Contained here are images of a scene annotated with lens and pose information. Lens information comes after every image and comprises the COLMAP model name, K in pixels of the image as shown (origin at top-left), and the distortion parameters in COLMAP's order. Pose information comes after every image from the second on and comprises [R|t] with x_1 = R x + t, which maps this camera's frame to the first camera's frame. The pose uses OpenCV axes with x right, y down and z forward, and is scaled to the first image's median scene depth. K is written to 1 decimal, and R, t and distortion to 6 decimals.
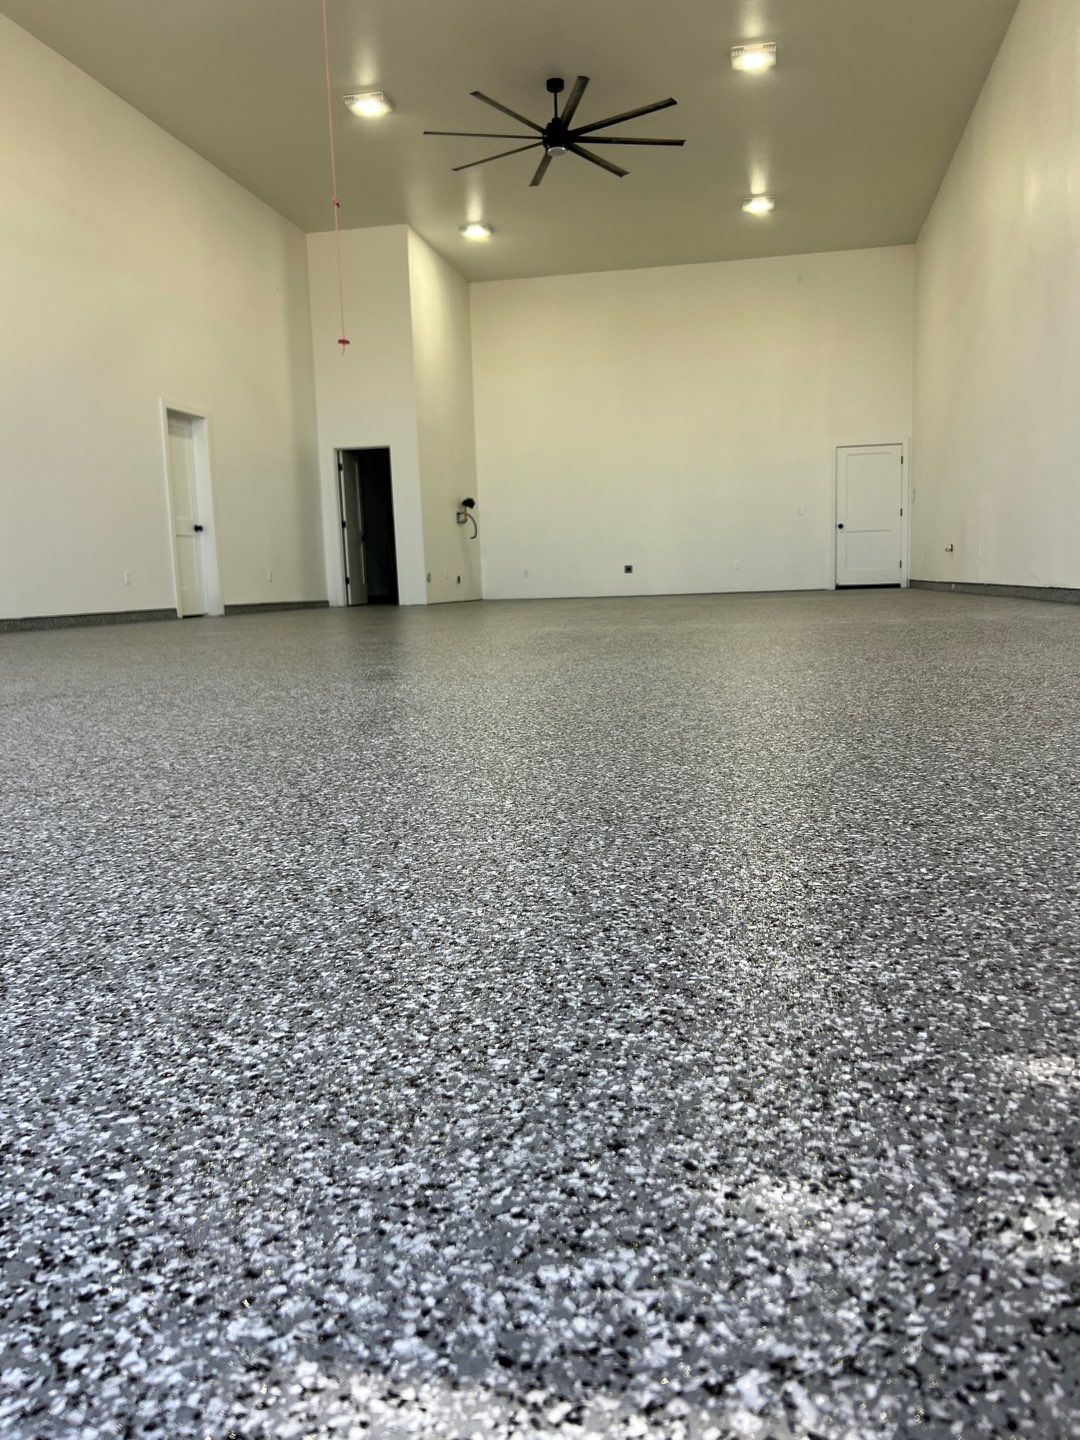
lens RADIAL K [[1077.4, 0, 551.1], [0, 1077.4, 731.7], [0, 0, 1]] dist [0.049152, -0.063144]
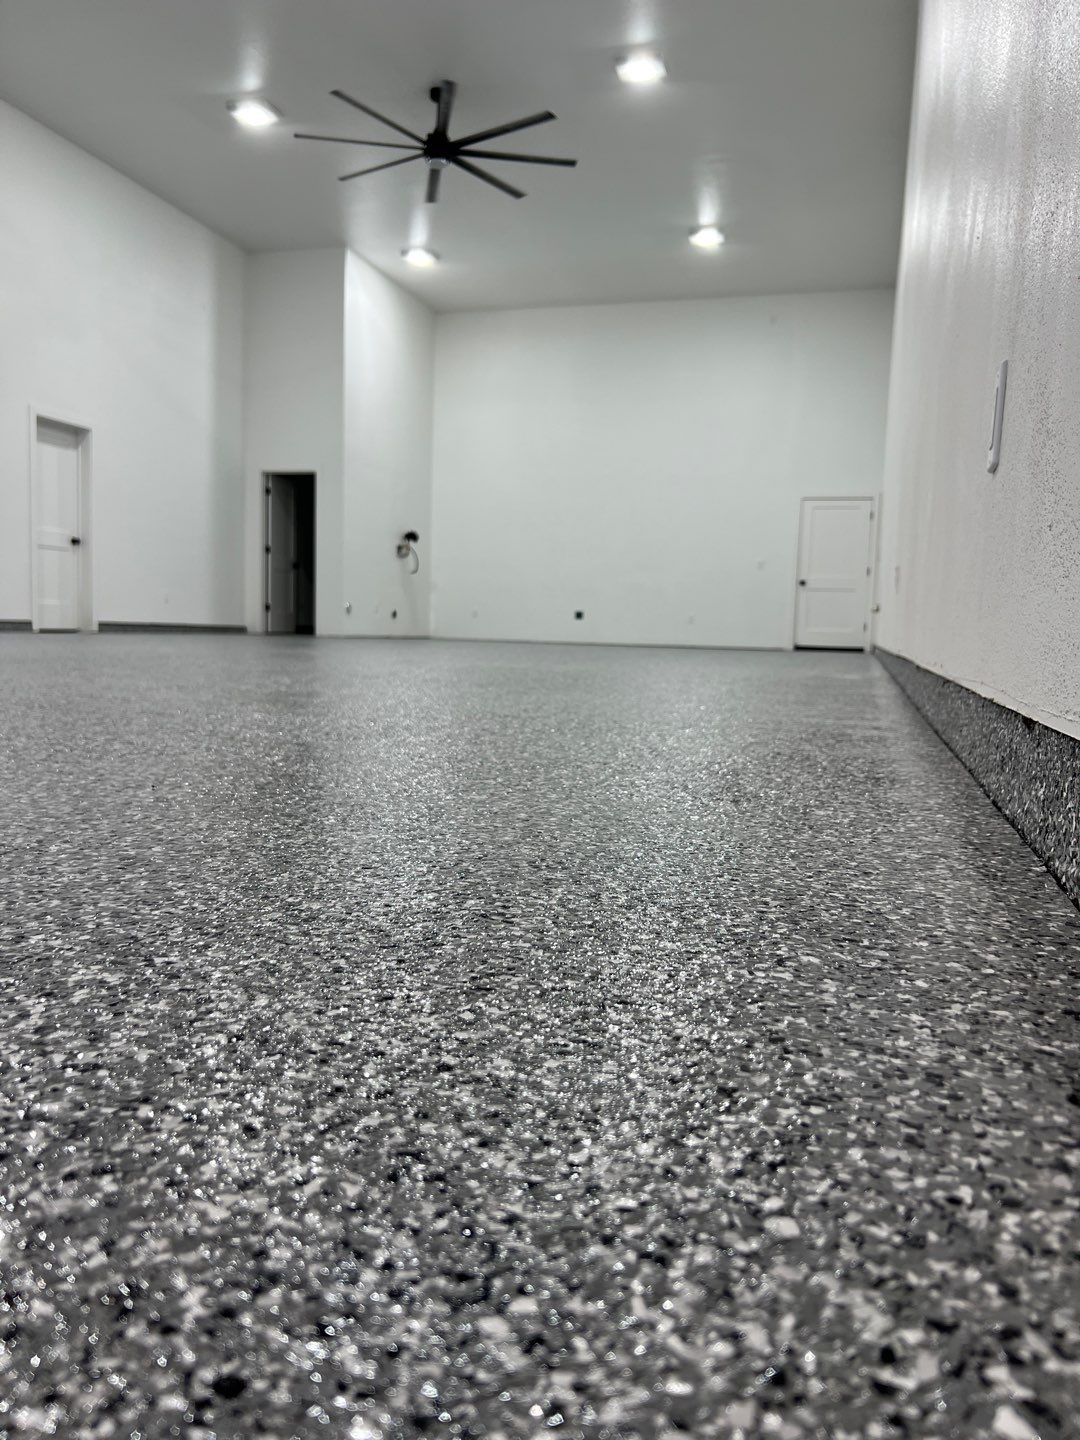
lens RADIAL K [[1077.4, 0, 517.3], [0, 1077.4, 745.4], [0, 0, 1]] dist [0.049152, -0.063144]
pose [[0.992595, 0.072907, -0.097162, 1.221331], [-0.075762, 0.996786, -0.026017, -0.065959], [0.094953, 0.033185, 0.994929, 0.502157]]
